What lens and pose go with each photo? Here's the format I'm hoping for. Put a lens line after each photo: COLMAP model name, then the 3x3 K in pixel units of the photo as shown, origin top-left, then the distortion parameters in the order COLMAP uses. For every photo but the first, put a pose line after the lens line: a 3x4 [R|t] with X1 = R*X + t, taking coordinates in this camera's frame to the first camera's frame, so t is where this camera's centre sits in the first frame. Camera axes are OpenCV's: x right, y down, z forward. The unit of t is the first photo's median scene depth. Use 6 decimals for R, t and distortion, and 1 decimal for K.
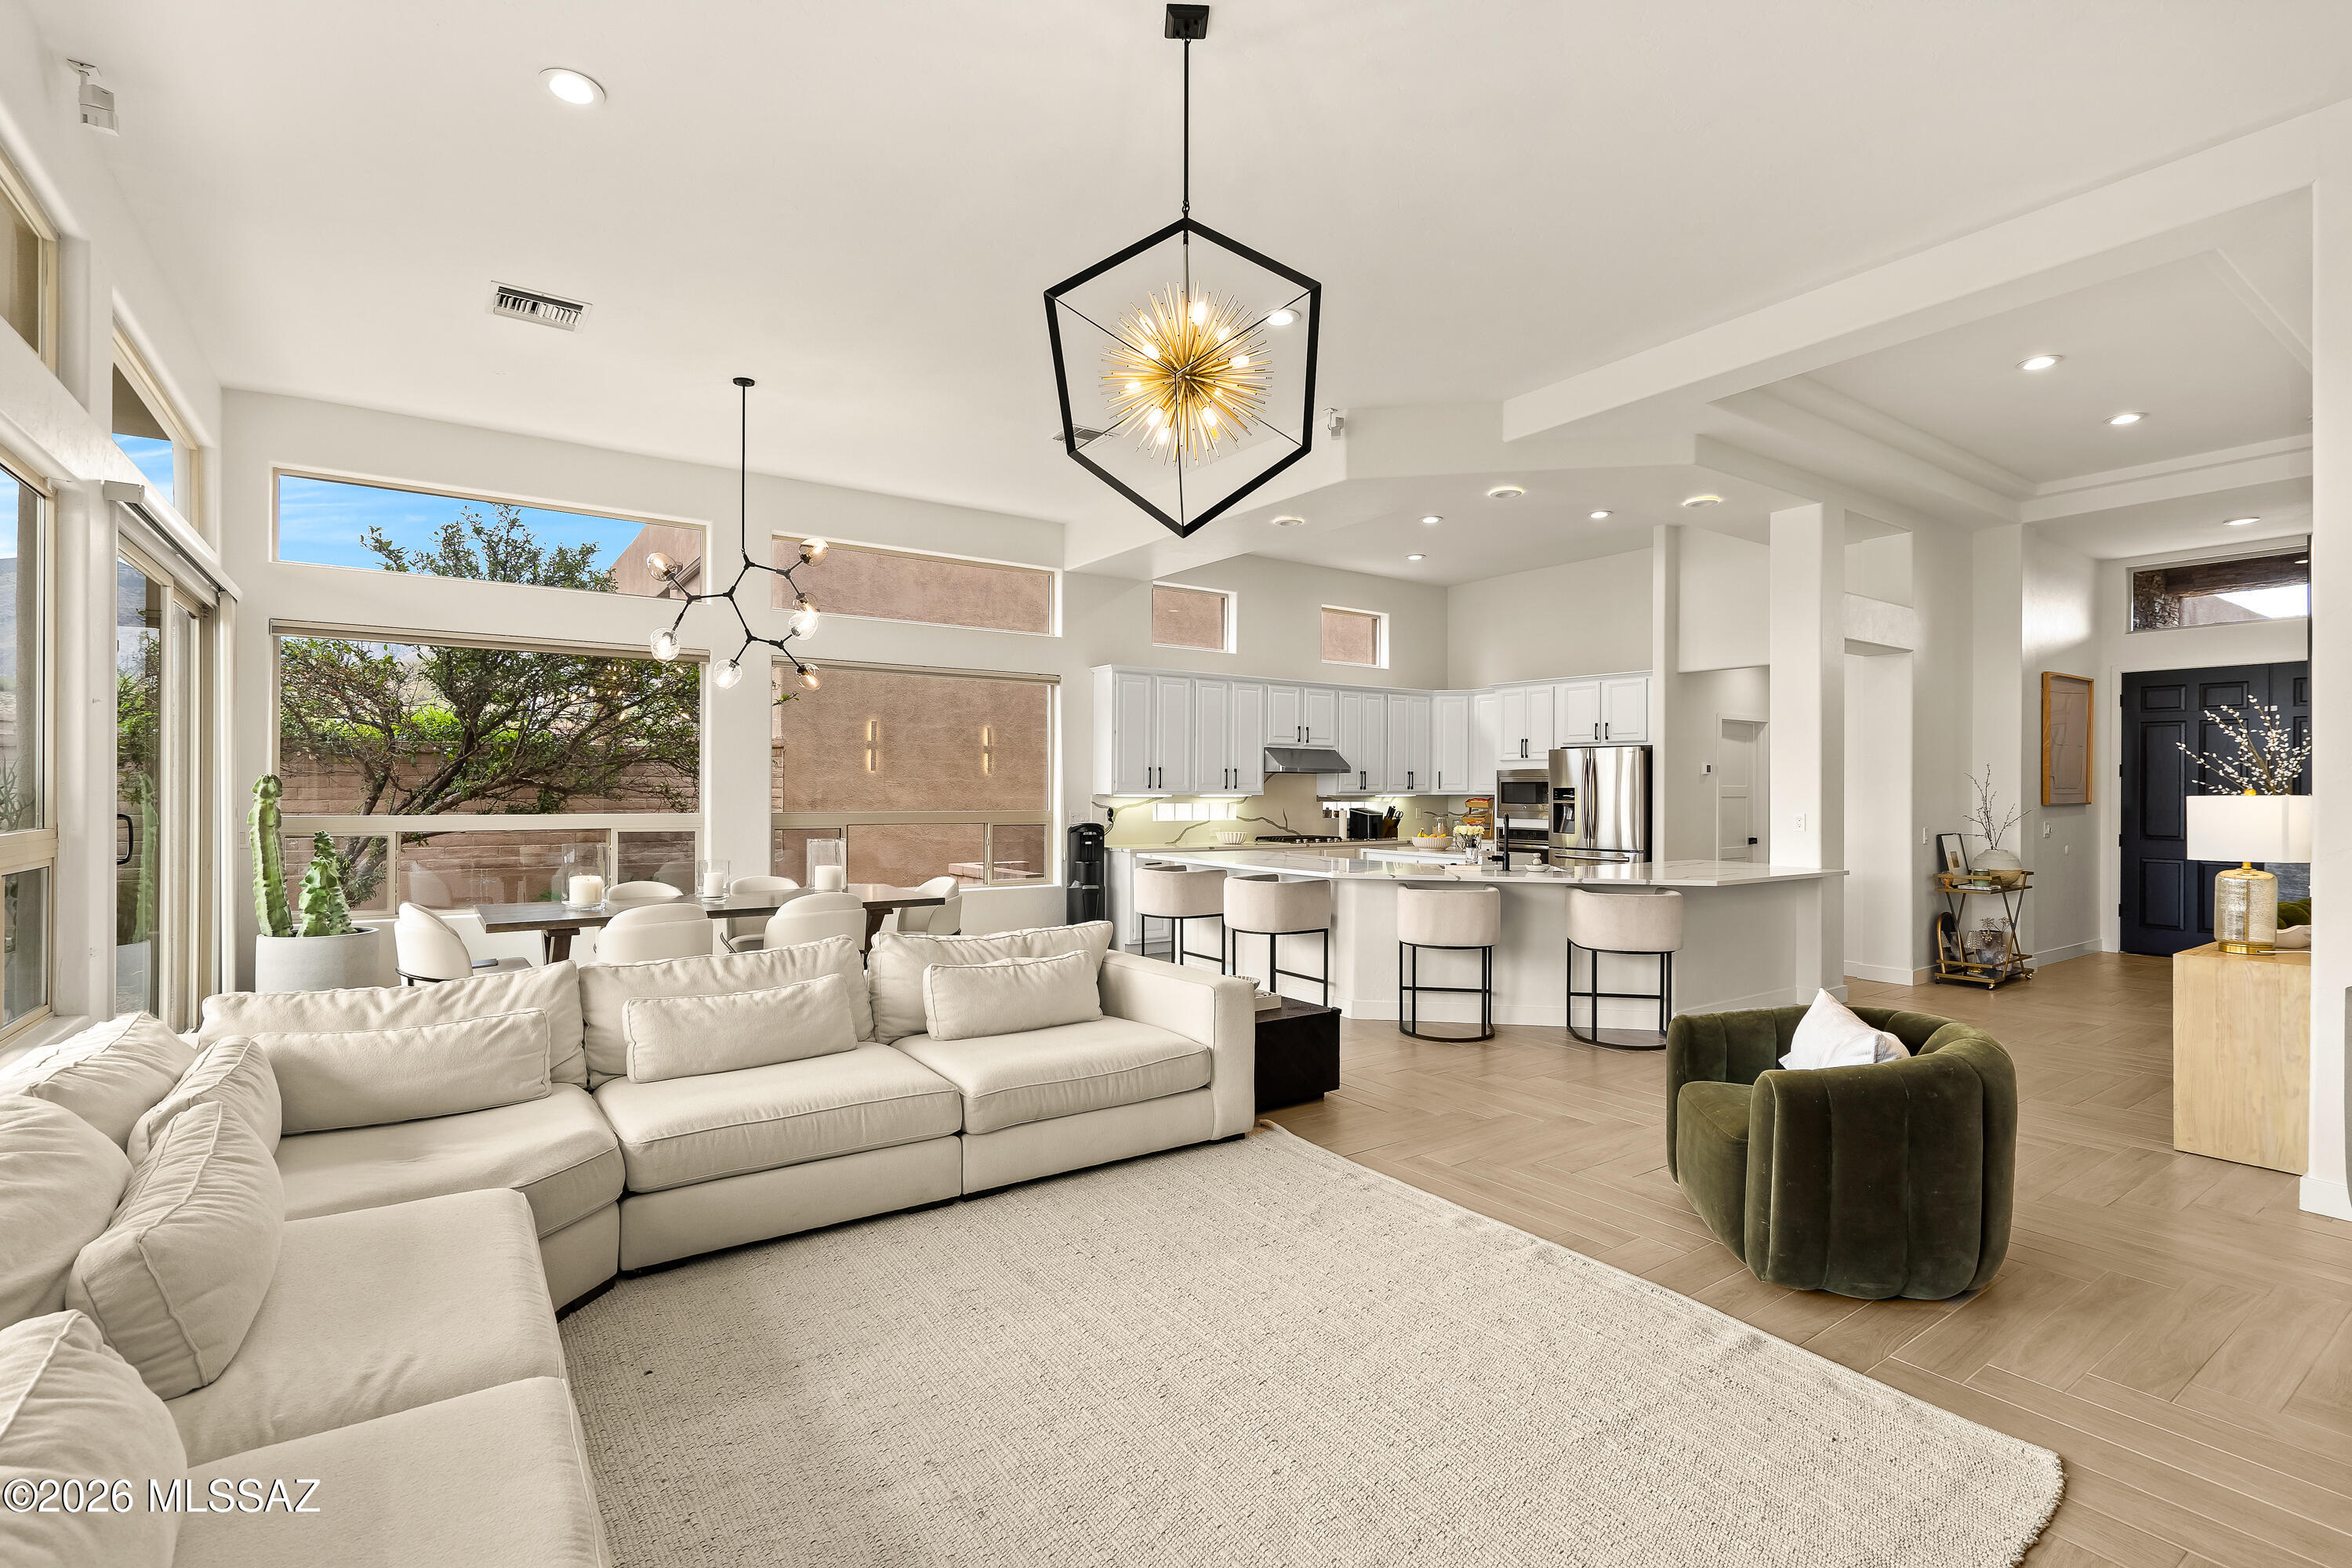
lens RADIAL K [[1092.1, 0, 1162.8], [0, 1092.1, 797.8], [0, 0, 1]] dist [-0.002311, 0.001713]
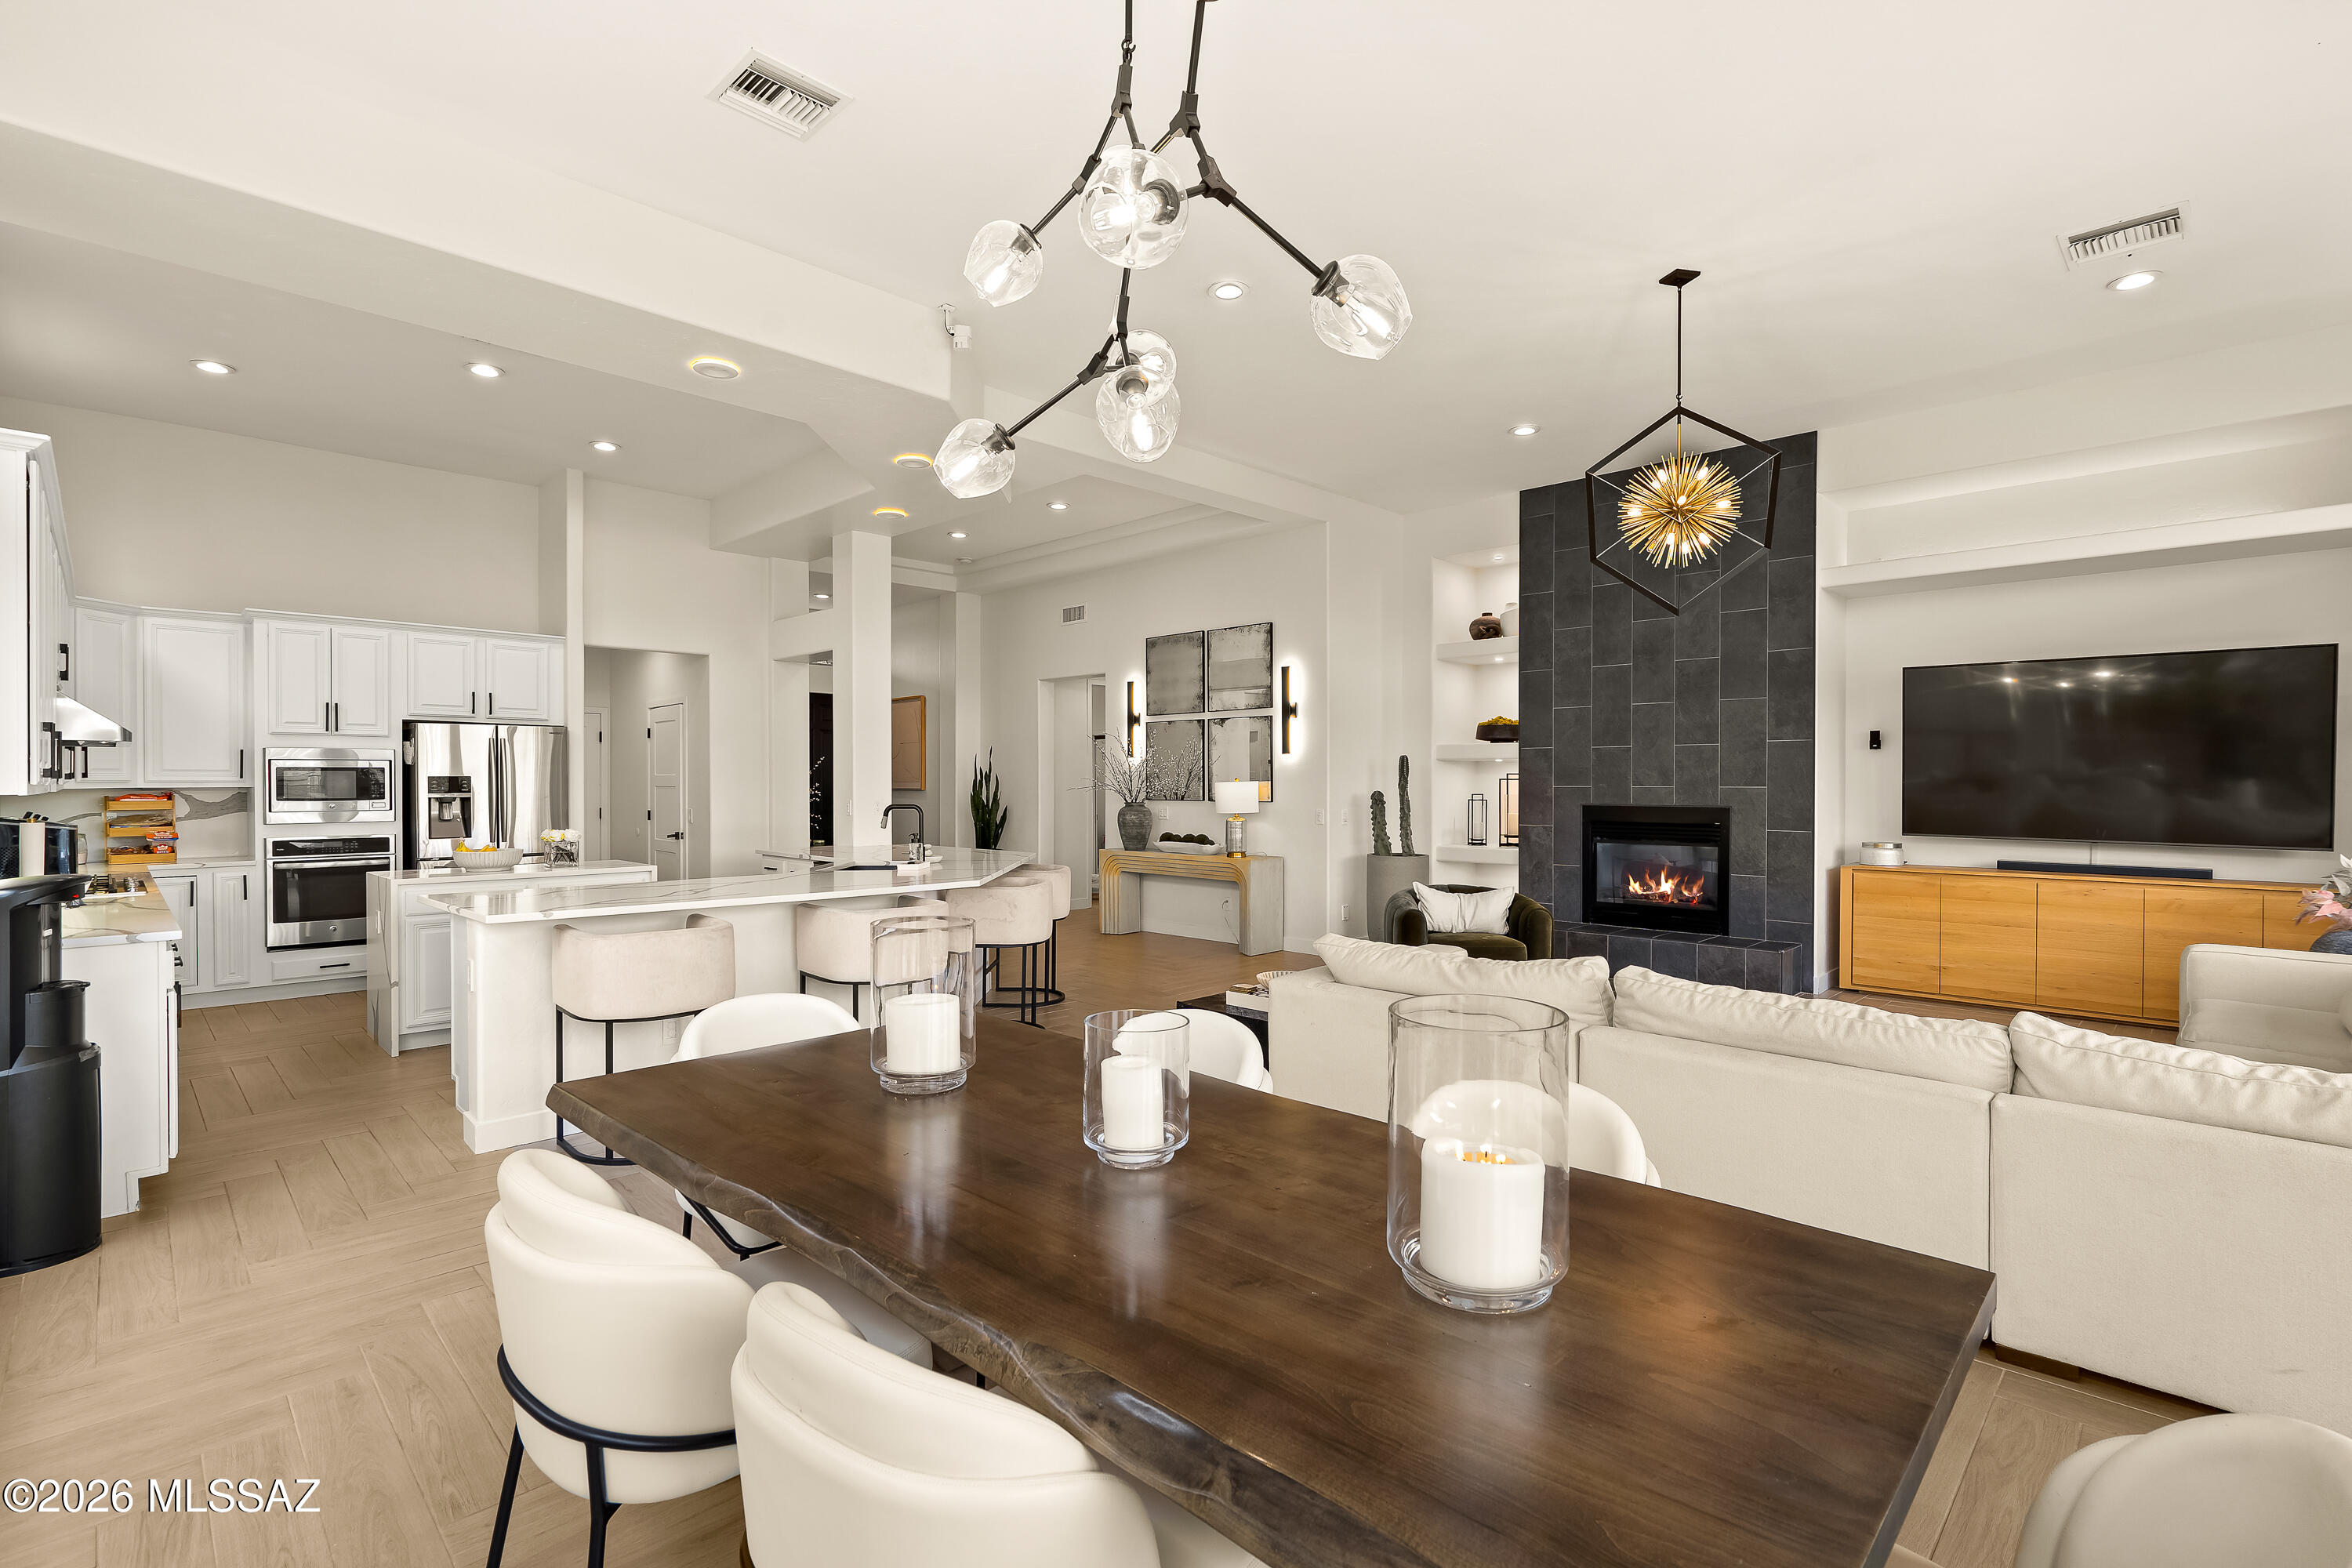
lens RADIAL K [[1092.1, 0, 1177.0], [0, 1092.1, 786.1], [0, 0, 1]] dist [-0.002311, 0.001713]
pose [[-0.194452, -0.010094, 0.980860, -0.716609], [0.006764, 0.999909, 0.011631, -0.011409], [-0.980889, 0.008896, -0.194366, 1.055252]]
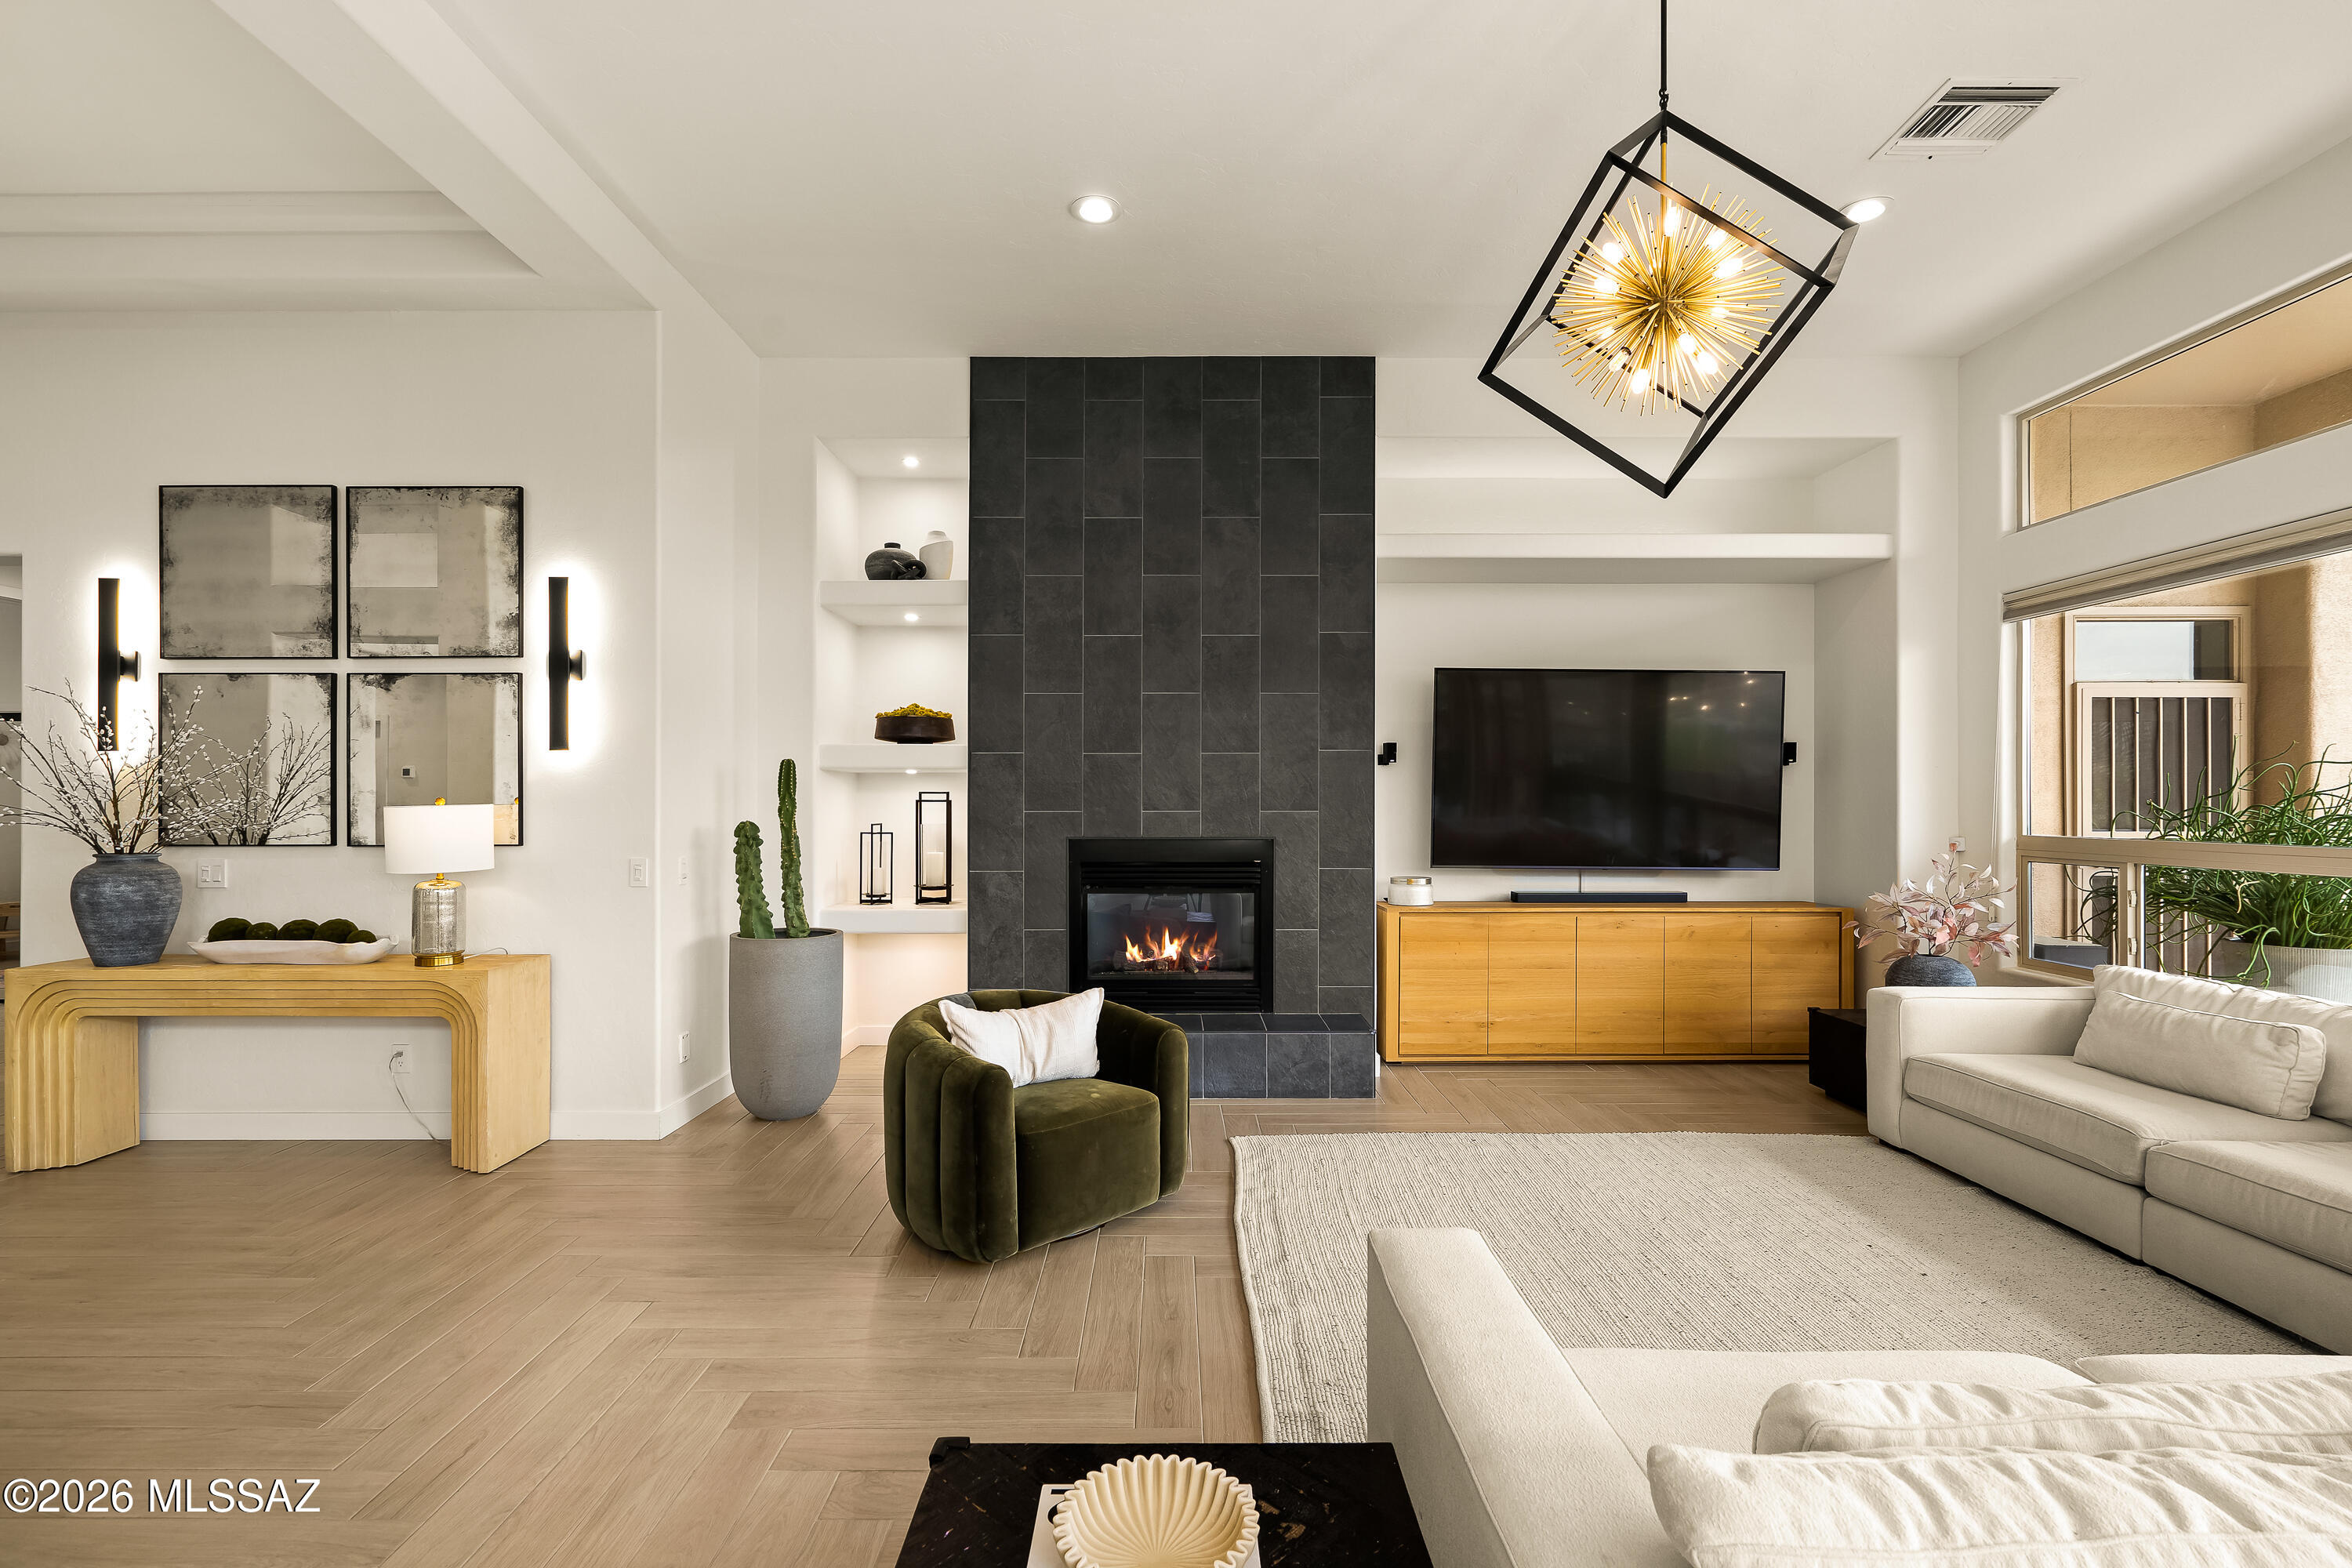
lens RADIAL K [[1092.1, 0, 1182.4], [0, 1092.1, 798.4], [0, 0, 1]] dist [-0.002311, 0.001713]
pose [[-0.827478, -0.002665, 0.561491, -0.084387], [0.000784, 0.999982, 0.005903, -0.008168], [-0.561497, 0.005325, -0.827461, 1.002863]]
